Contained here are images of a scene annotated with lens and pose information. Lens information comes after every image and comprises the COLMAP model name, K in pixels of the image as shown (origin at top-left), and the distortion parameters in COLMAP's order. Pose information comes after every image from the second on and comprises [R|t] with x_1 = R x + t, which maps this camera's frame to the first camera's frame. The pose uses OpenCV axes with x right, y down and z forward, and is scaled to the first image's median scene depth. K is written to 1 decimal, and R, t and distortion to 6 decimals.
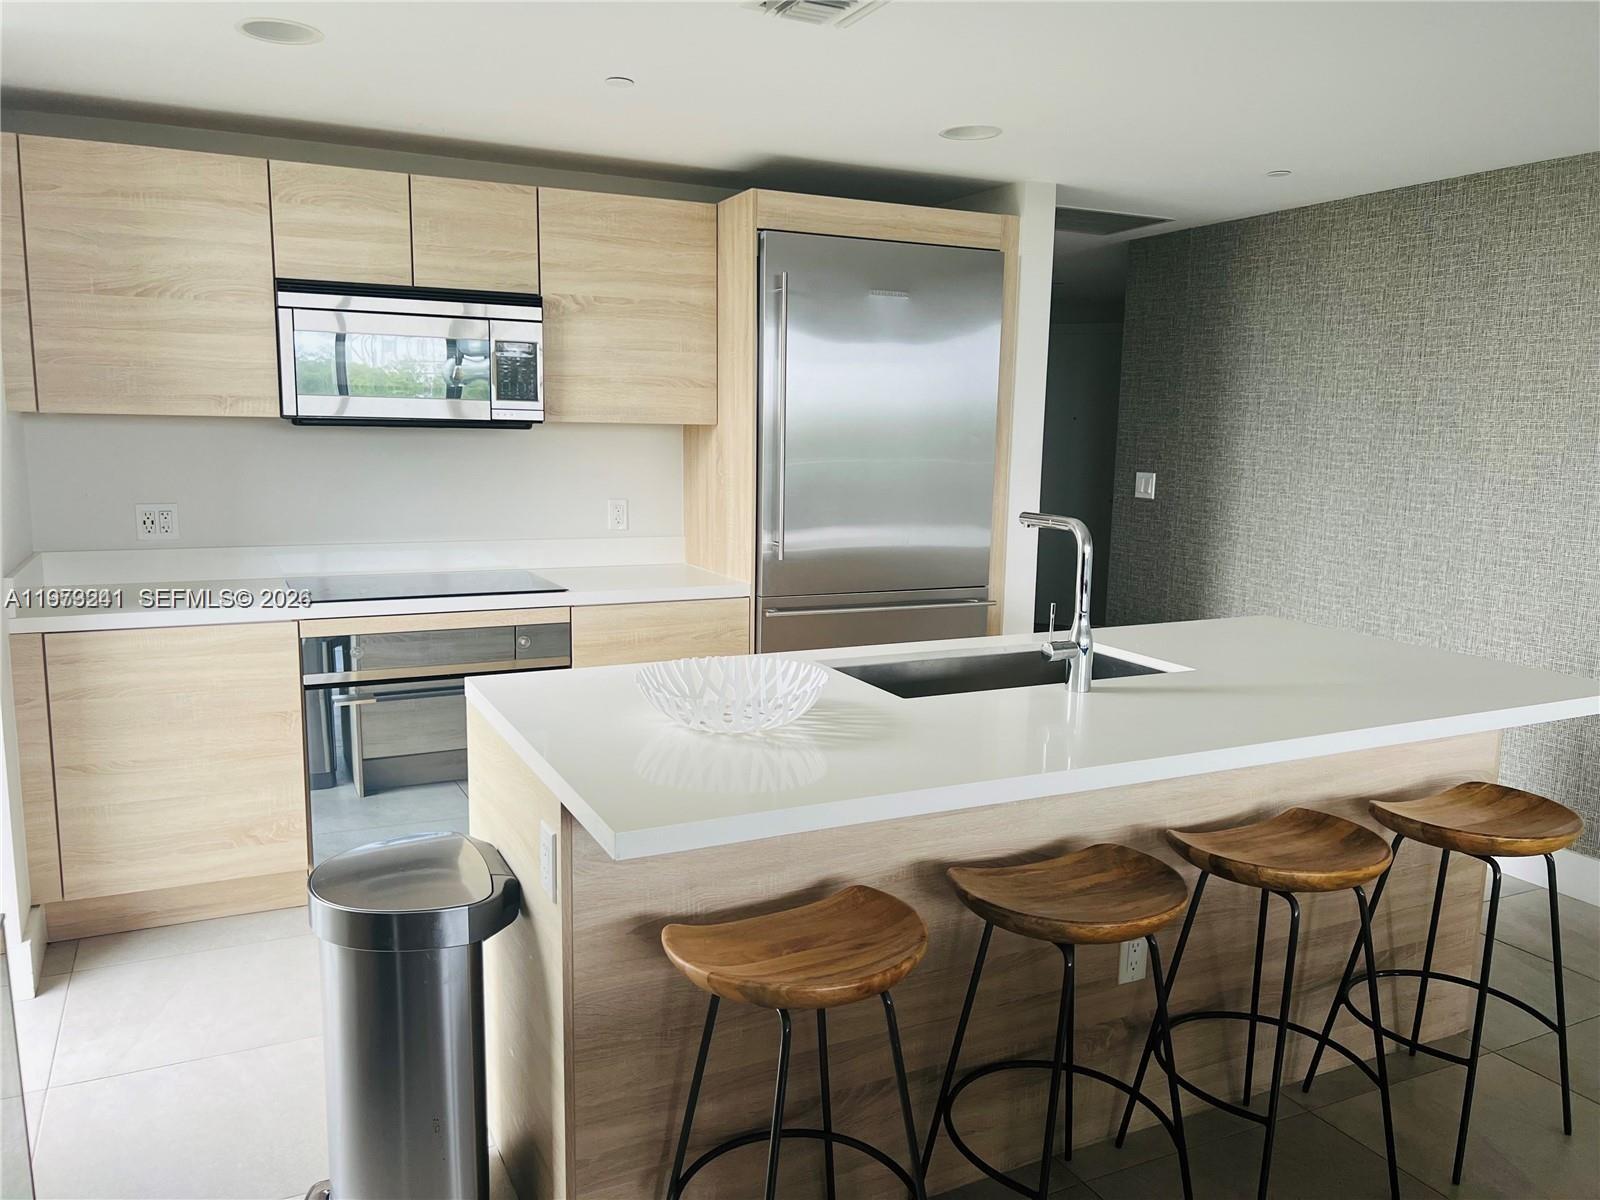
lens RADIAL K [[1209.7, 0, 800.1], [0, 1209.7, 600.4], [0, 0, 1]] dist [0.049393, -0.012332]
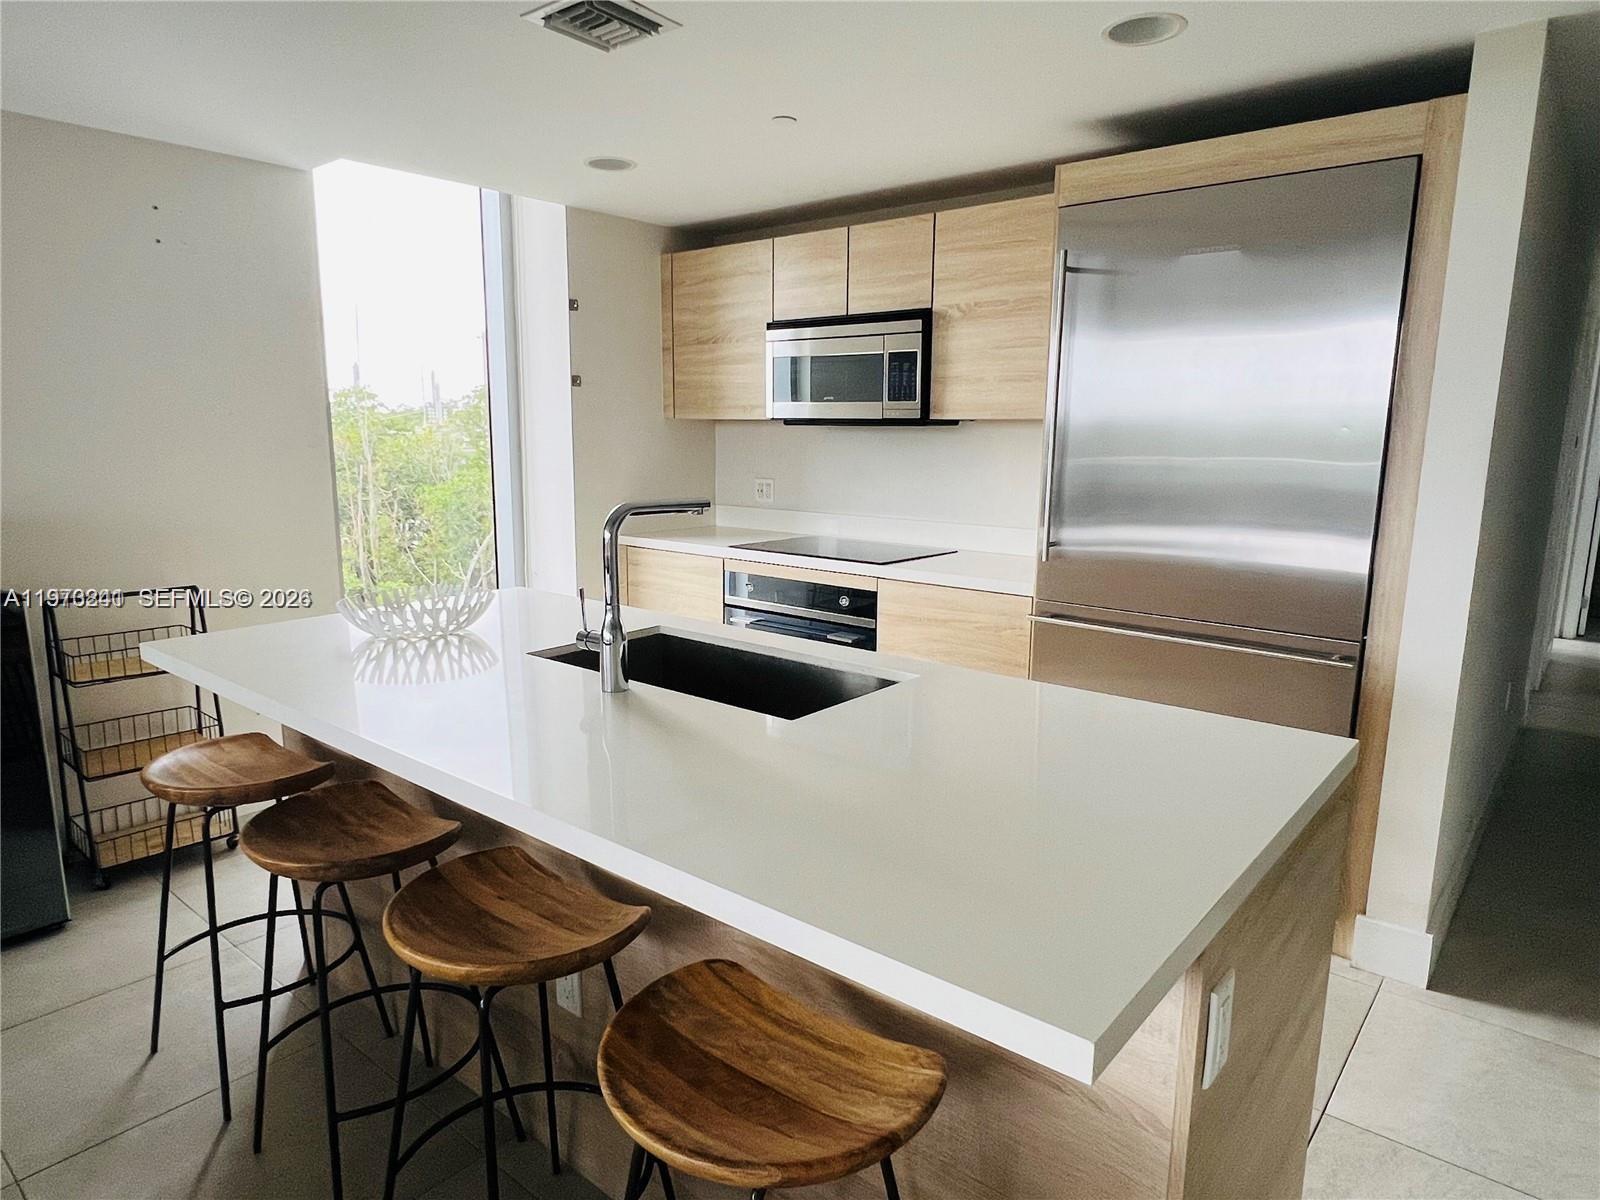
lens RADIAL K [[980.0, 0, 801.2], [0, 980.0, 606.3], [0, 0, 1]] dist [0.003925, -0.001784]
pose [[0.412707, 0.151100, -0.898244, 0.618067], [-0.136514, 0.985267, 0.103016, -0.054051], [0.900576, 0.080107, 0.427254, 0.528864]]
